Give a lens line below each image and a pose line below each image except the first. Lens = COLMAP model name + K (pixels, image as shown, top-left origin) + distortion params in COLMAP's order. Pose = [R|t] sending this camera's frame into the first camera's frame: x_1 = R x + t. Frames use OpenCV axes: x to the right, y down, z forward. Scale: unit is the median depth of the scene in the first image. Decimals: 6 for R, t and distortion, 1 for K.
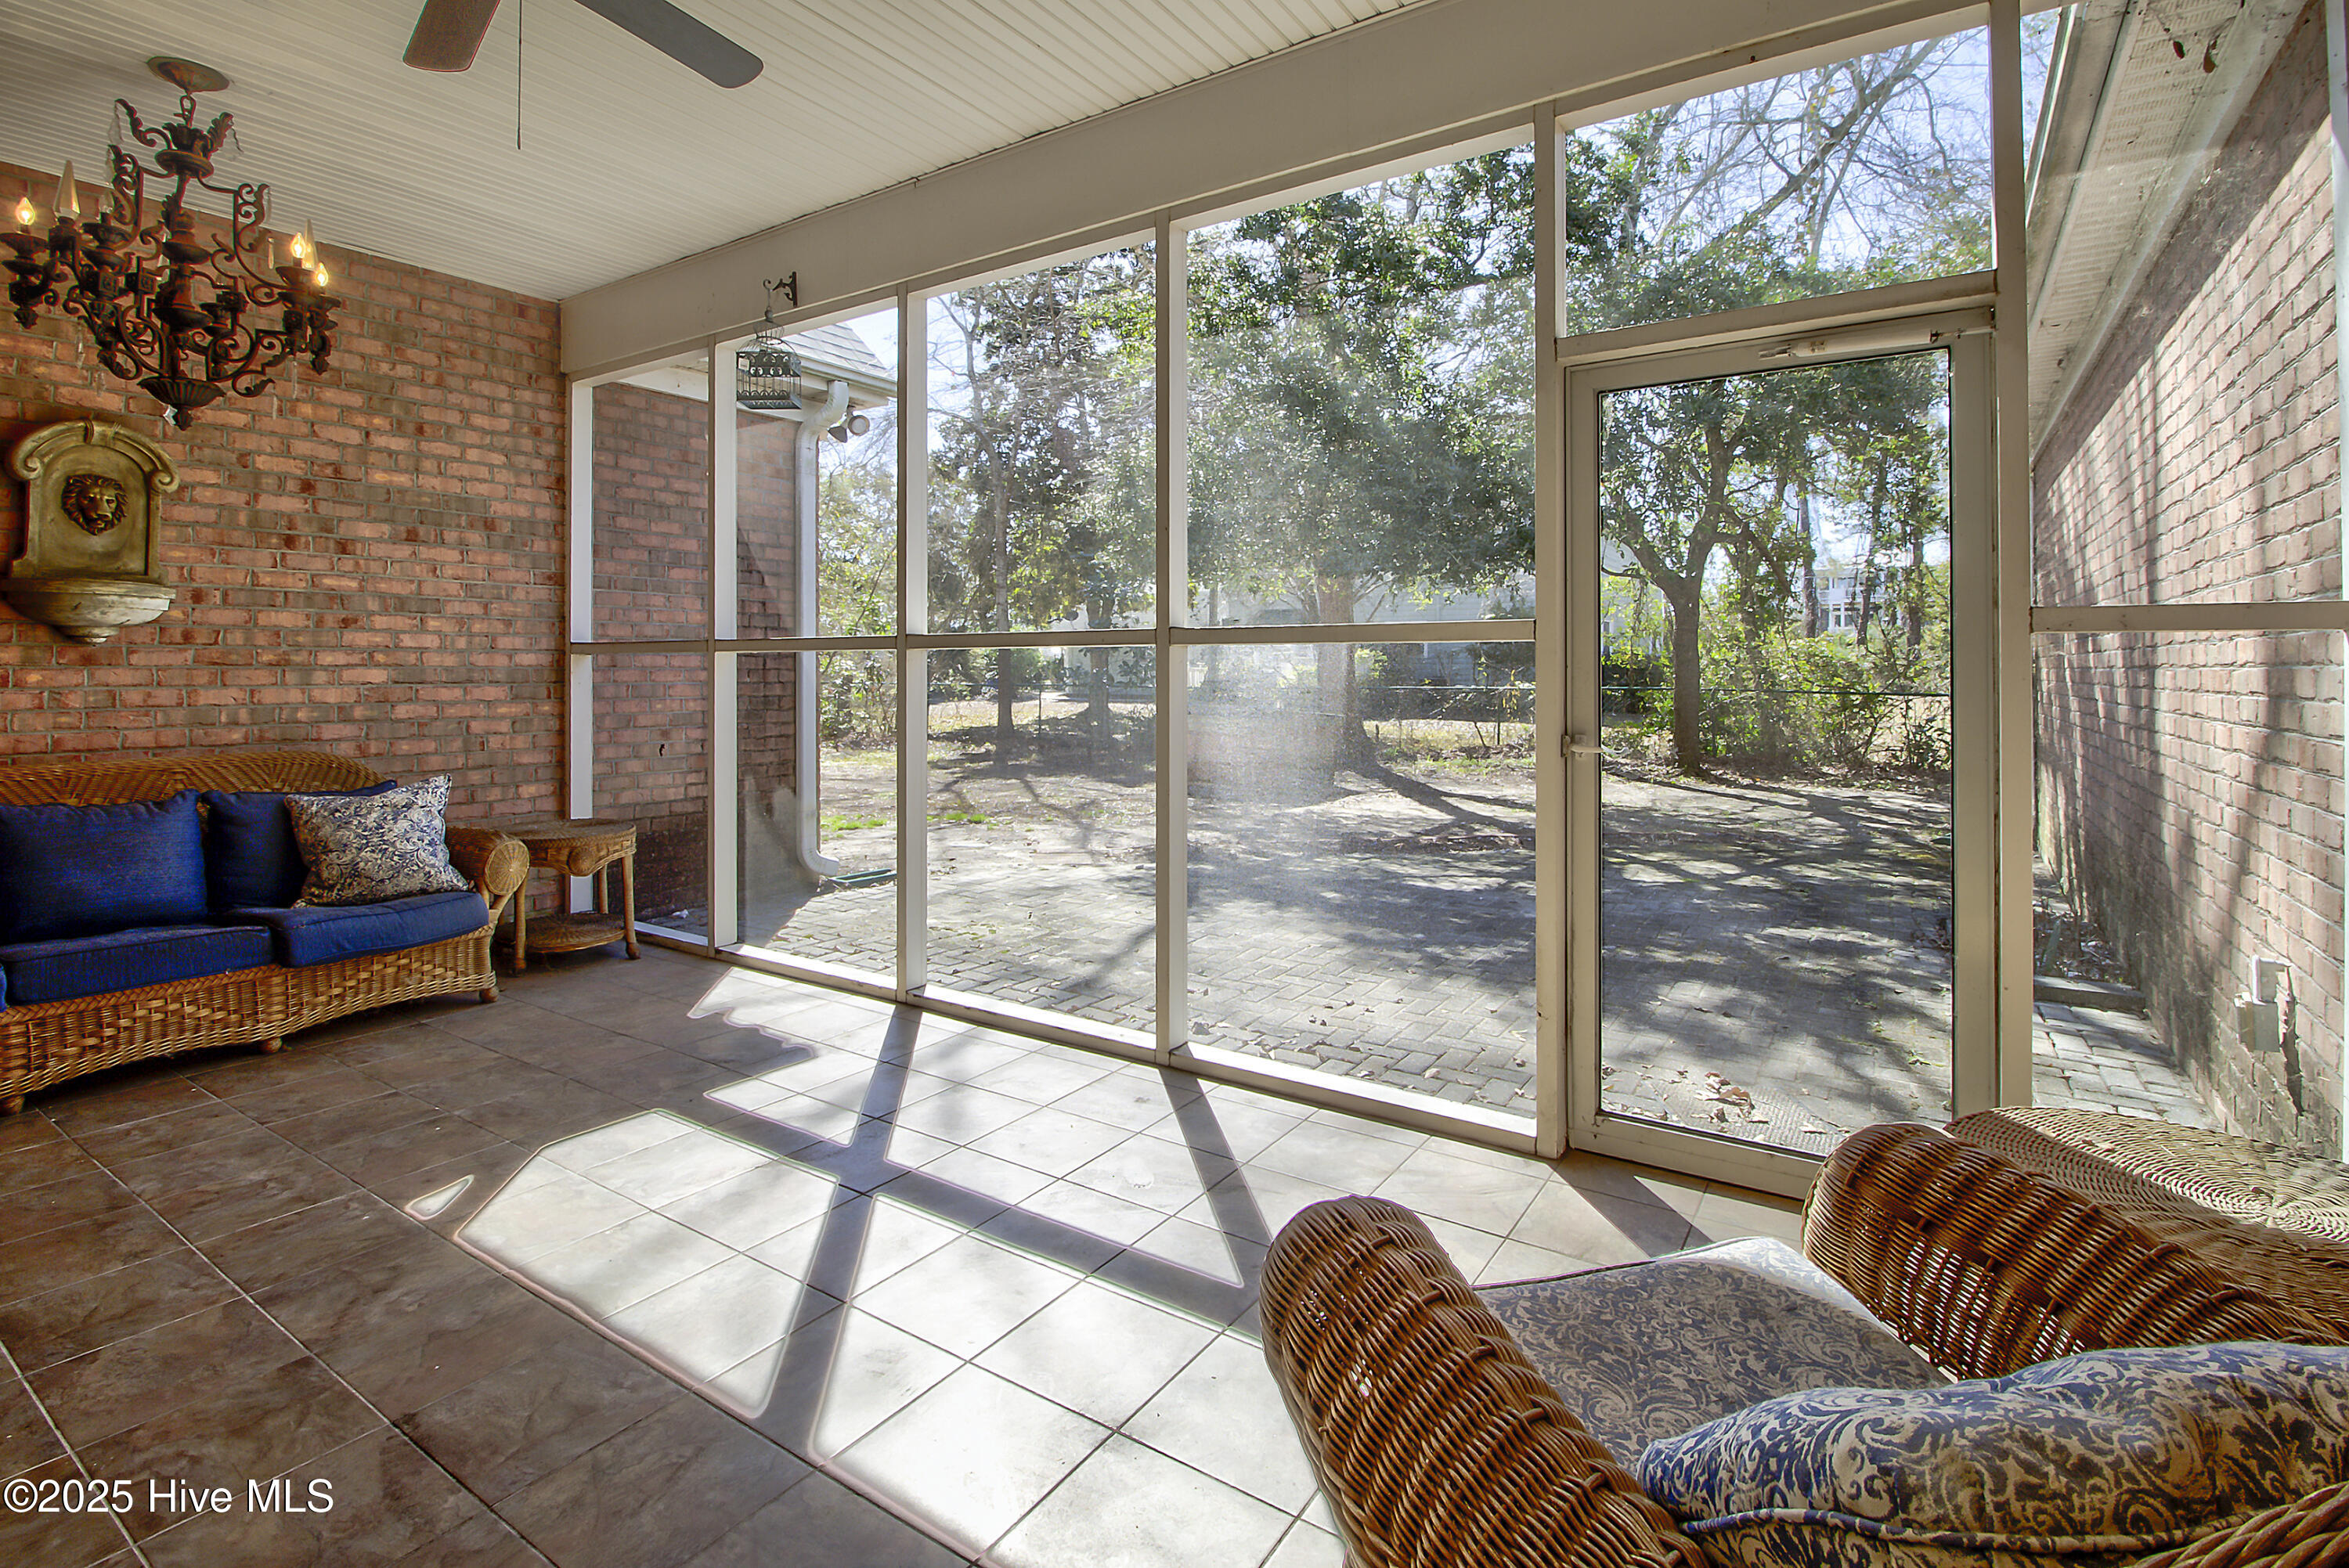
lens RADIAL K [[1118.7, 0, 1164.8], [0, 1118.7, 787.8], [0, 0, 1]] dist [-0.003000, -0.001416]
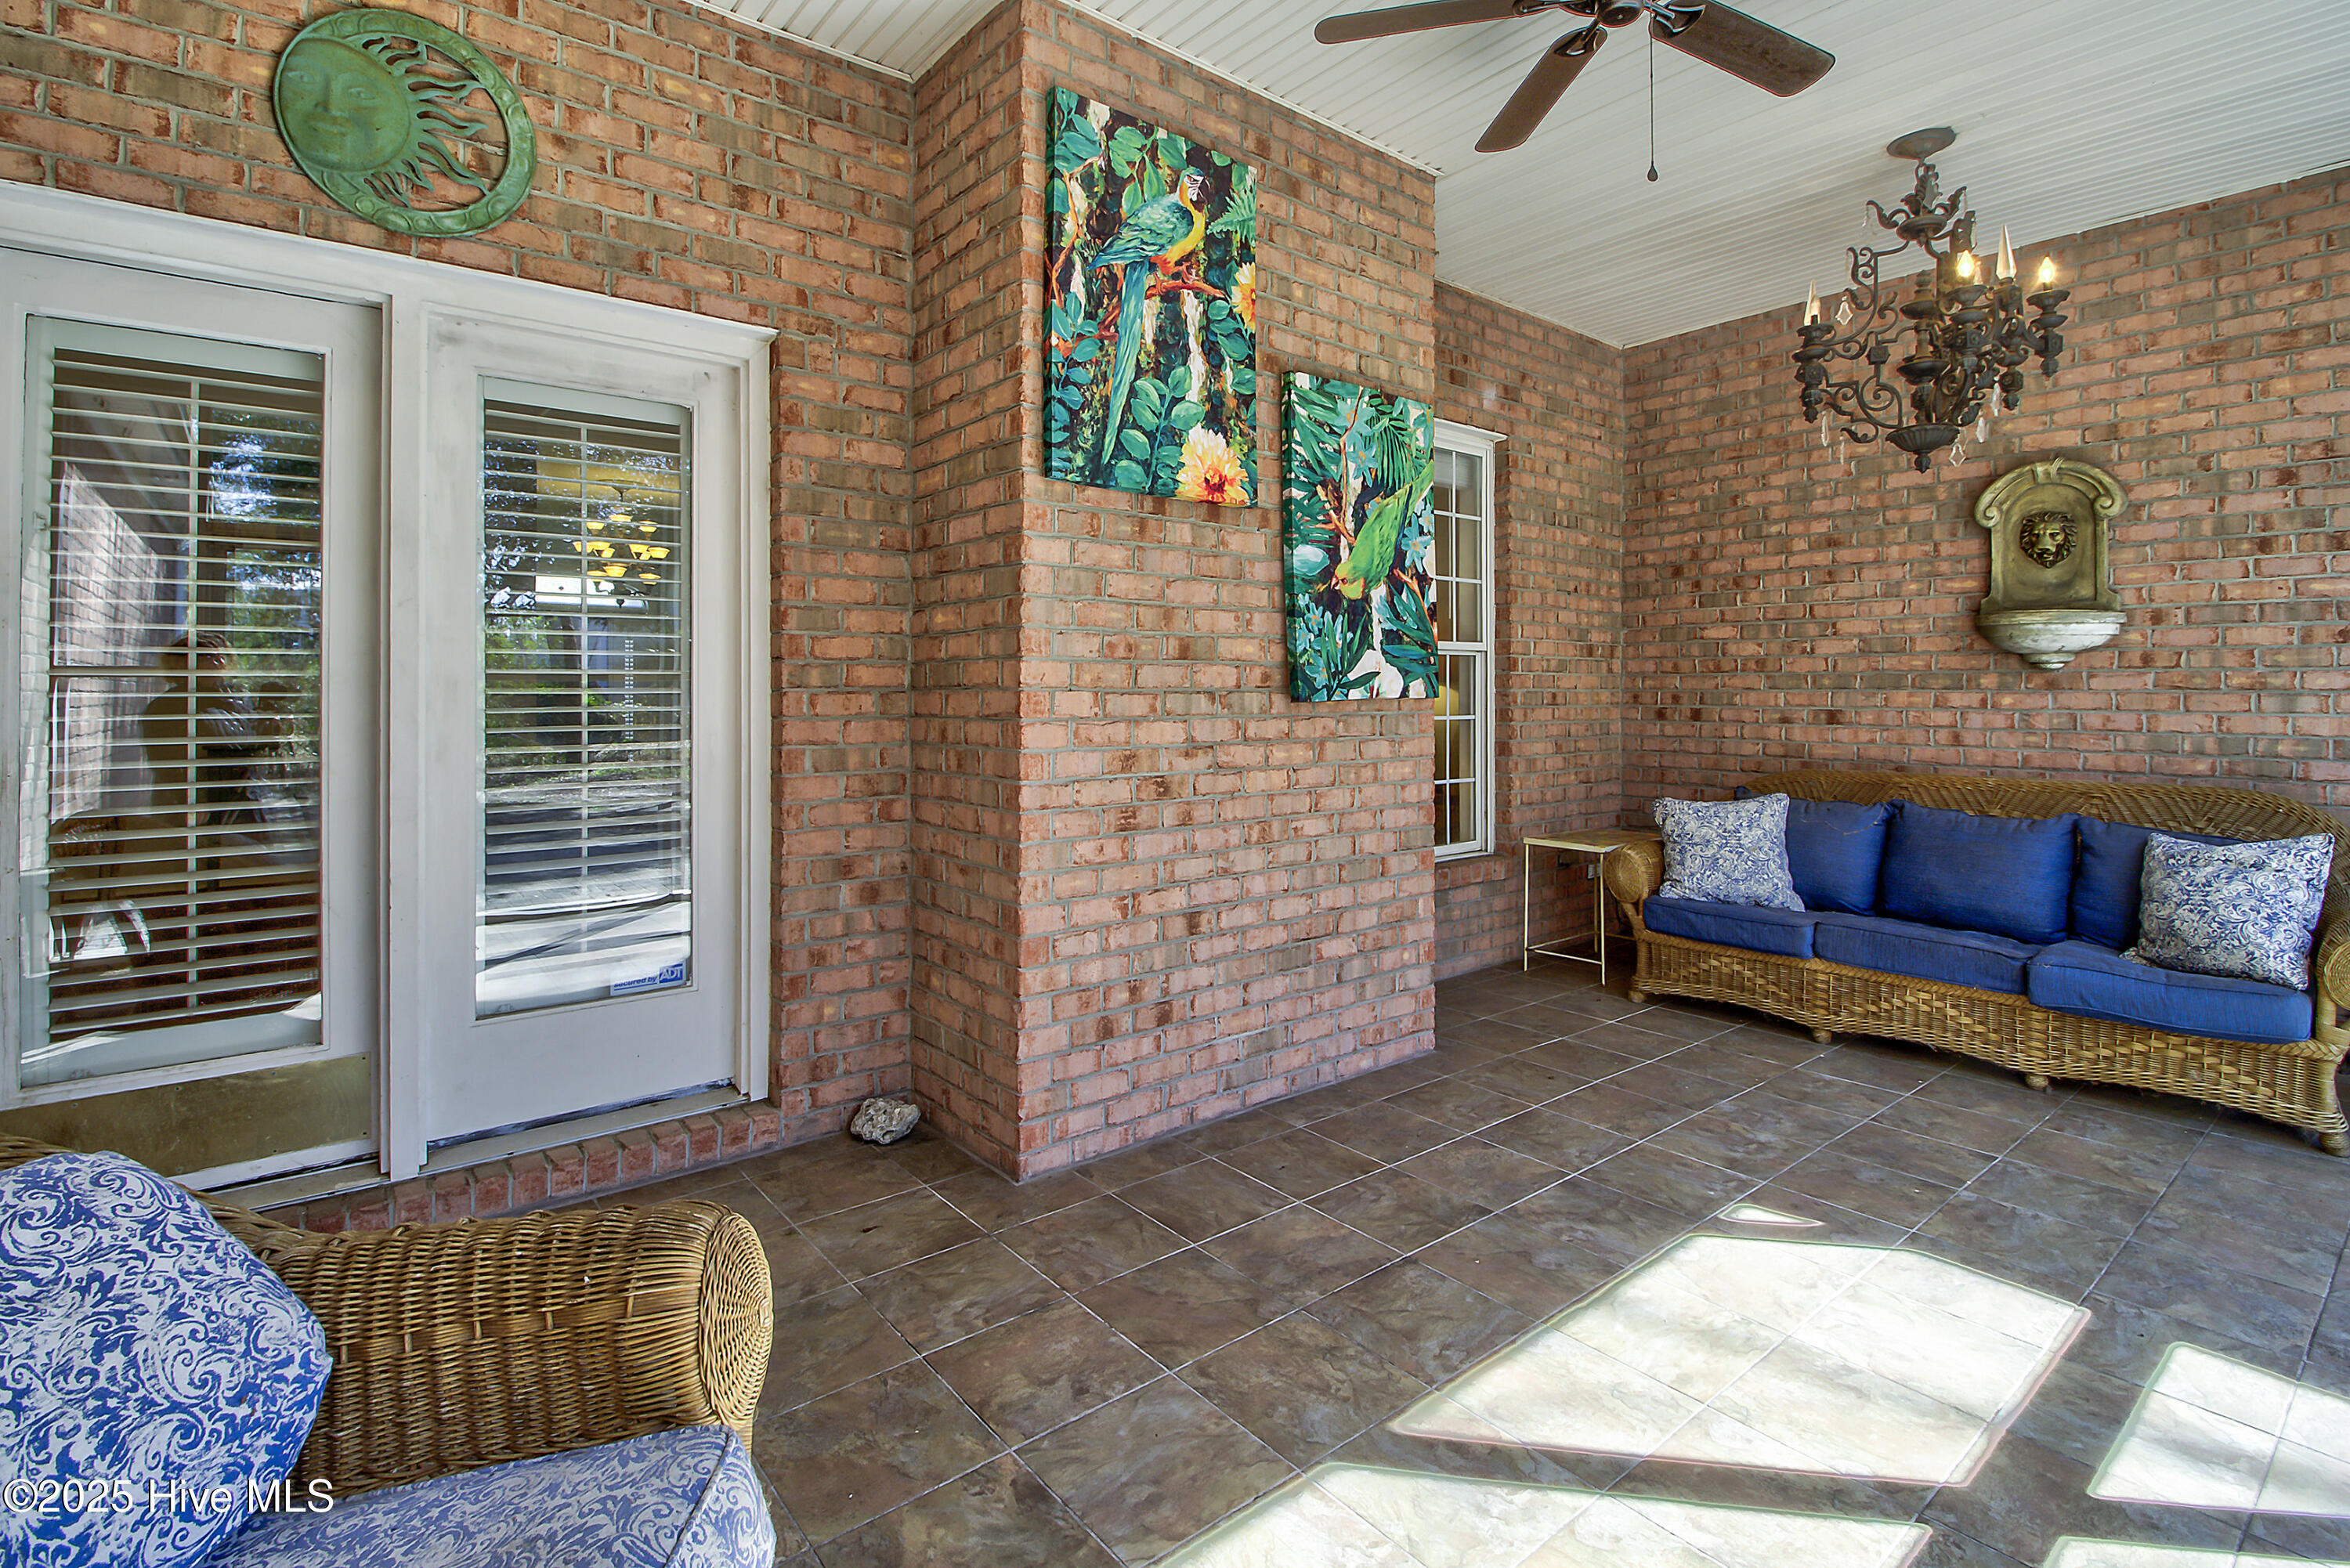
lens RADIAL K [[1119.2, 0, 1165.6], [0, 1119.2, 782.7], [0, 0, 1]] dist [-0.003000, -0.001416]
pose [[-0.273664, 0.079026, -0.958573, 0.279532], [-0.102055, 0.988607, 0.110638, -0.049246], [0.956396, 0.128105, -0.262481, 0.443654]]
